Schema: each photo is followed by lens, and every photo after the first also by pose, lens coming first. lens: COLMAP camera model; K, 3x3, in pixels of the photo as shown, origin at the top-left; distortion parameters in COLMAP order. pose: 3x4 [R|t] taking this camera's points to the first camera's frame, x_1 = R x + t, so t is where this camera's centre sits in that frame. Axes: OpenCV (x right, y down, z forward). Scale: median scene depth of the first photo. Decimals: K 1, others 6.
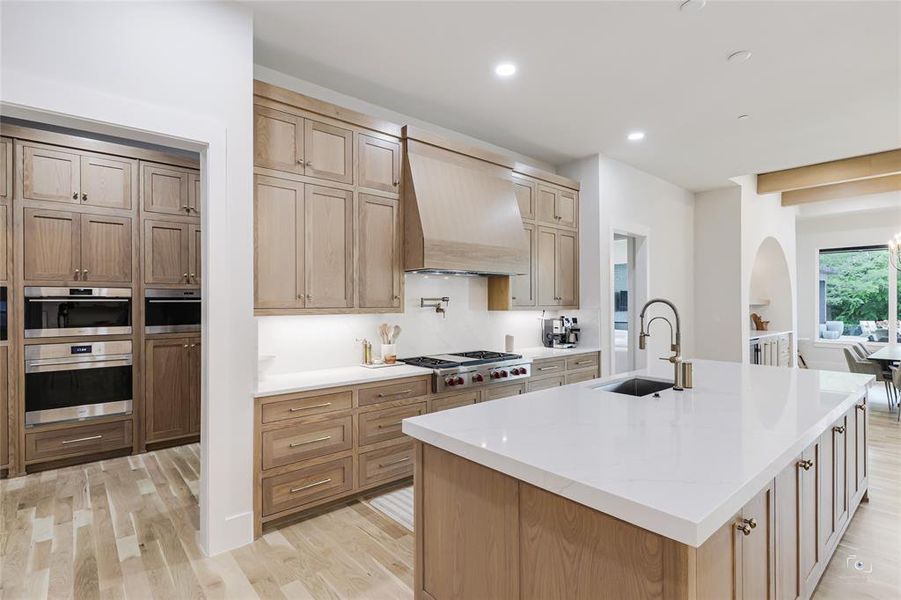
lens RADIAL K [[446.3, 0, 453.1], [0, 446.3, 298.9], [0, 0, 1]] dist [-0.004787, -0.001089]
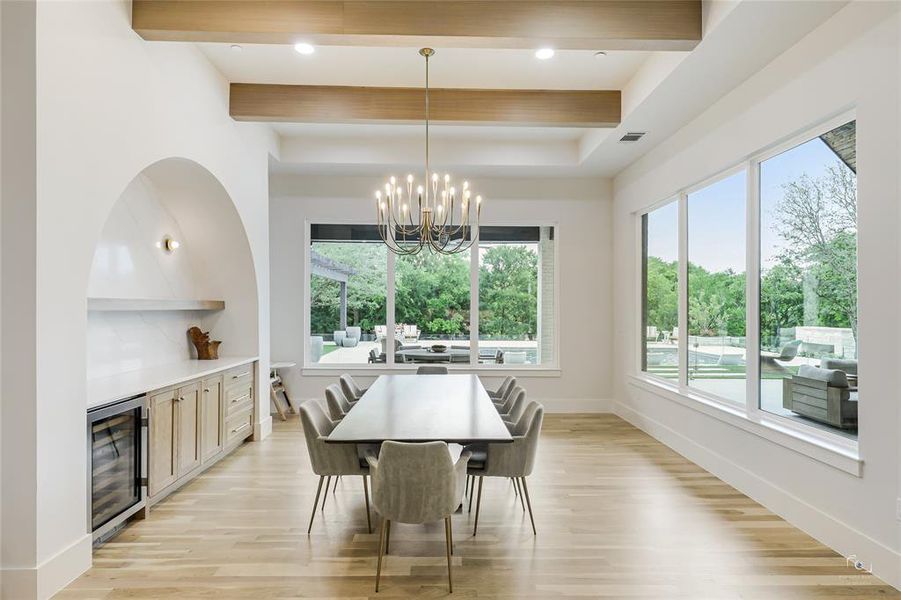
lens RADIAL K [[505.9, 0, 432.2], [0, 505.9, 305.3], [0, 0, 1]] dist [0.016309, 0.000948]
pose [[0.667488, 0.006711, 0.744590, 0.951214], [-0.012670, 0.999917, 0.002346, 0.006649], [-0.744513, -0.011000, 0.667517, 0.917335]]
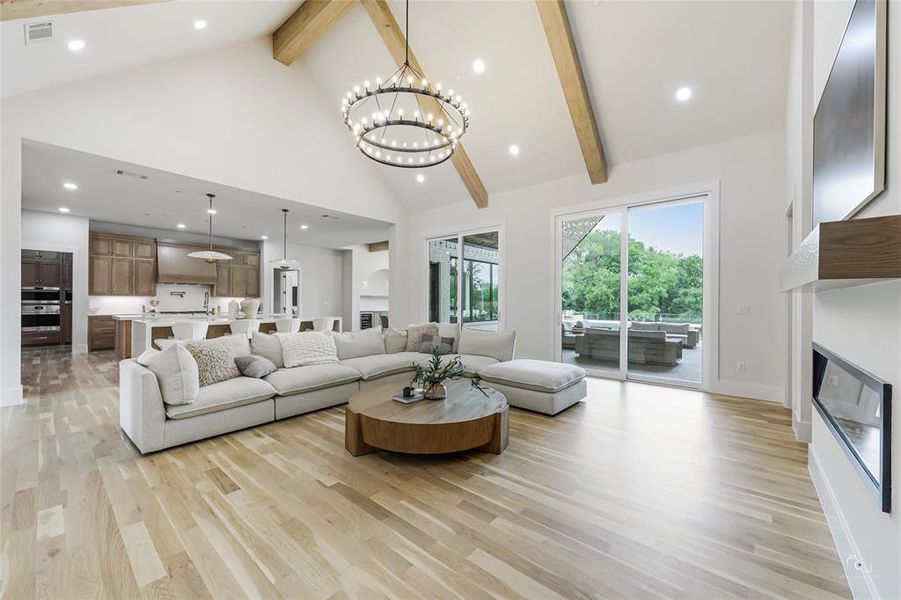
lens RADIAL K [[350.5, 0, 458.2], [0, 350.5, 301.7], [0, 0, 1]] dist [-0.008282, -0.000043]
pose [[0.987744, 0.008282, 0.155860, 1.569511], [-0.009538, 0.999928, 0.007308, 0.029511], [-0.155788, -0.008705, 0.987752, -1.725826]]
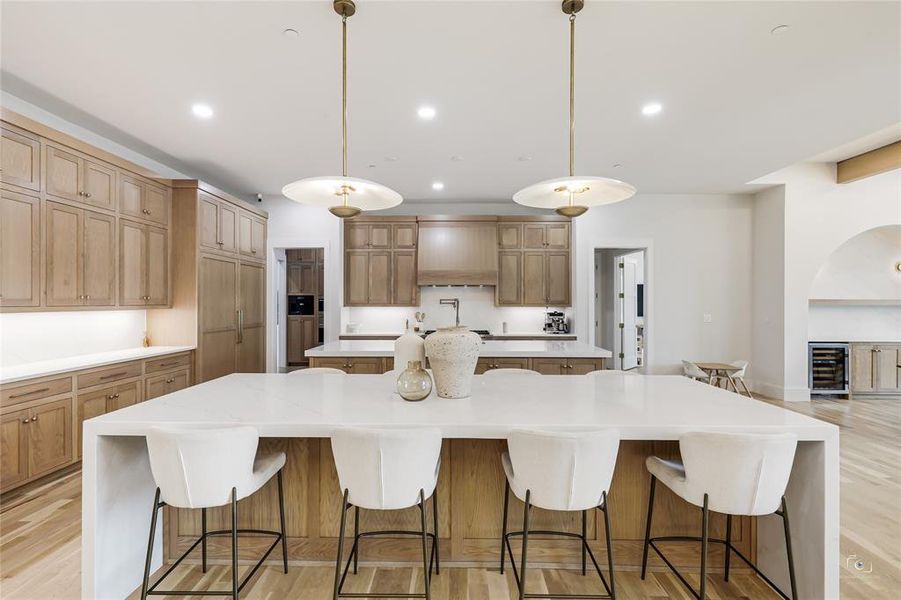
lens RADIAL K [[413.0, 0, 447.9], [0, 413.0, 304.4], [0, 0, 1]] dist [0.011454, 0.000886]
pose [[0.738852, 0.007300, -0.673829, 1.215054], [0.003461, 0.999887, 0.014627, -0.006147], [0.673859, -0.013139, 0.738743, -0.298316]]
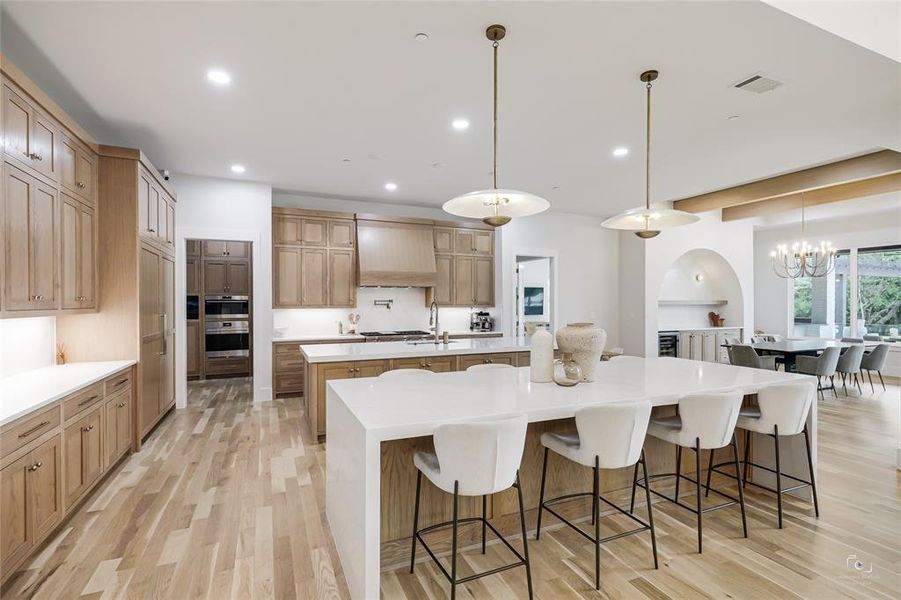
lens RADIAL K [[427.1, 0, 448.0], [0, 427.1, 304.1], [0, 0, 1]] dist [0.015874, -0.001621]
pose [[0.950322, 0.002273, -0.311261, 0.825312], [0.001956, 0.999910, 0.013272, -0.009834], [0.311263, -0.013221, 0.950232, -0.639357]]
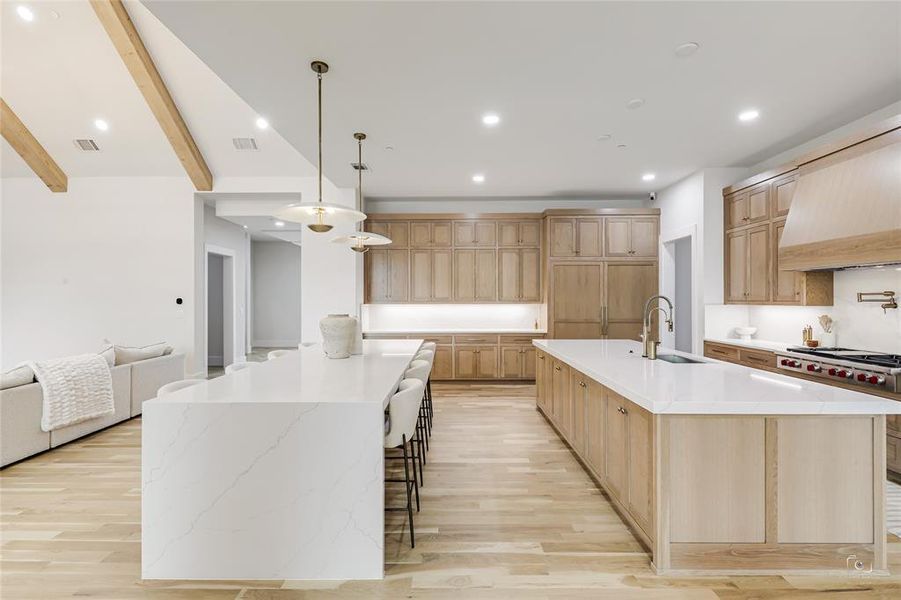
lens RADIAL K [[427.1, 0, 447.7], [0, 427.1, 297.2], [0, 0, 1]] dist [0.015874, -0.001621]
pose [[-0.671379, -0.000734, -0.741114, 1.393388], [0.010070, 0.999898, -0.010113, 0.009418], [0.741046, -0.014253, -0.671303, 1.029774]]
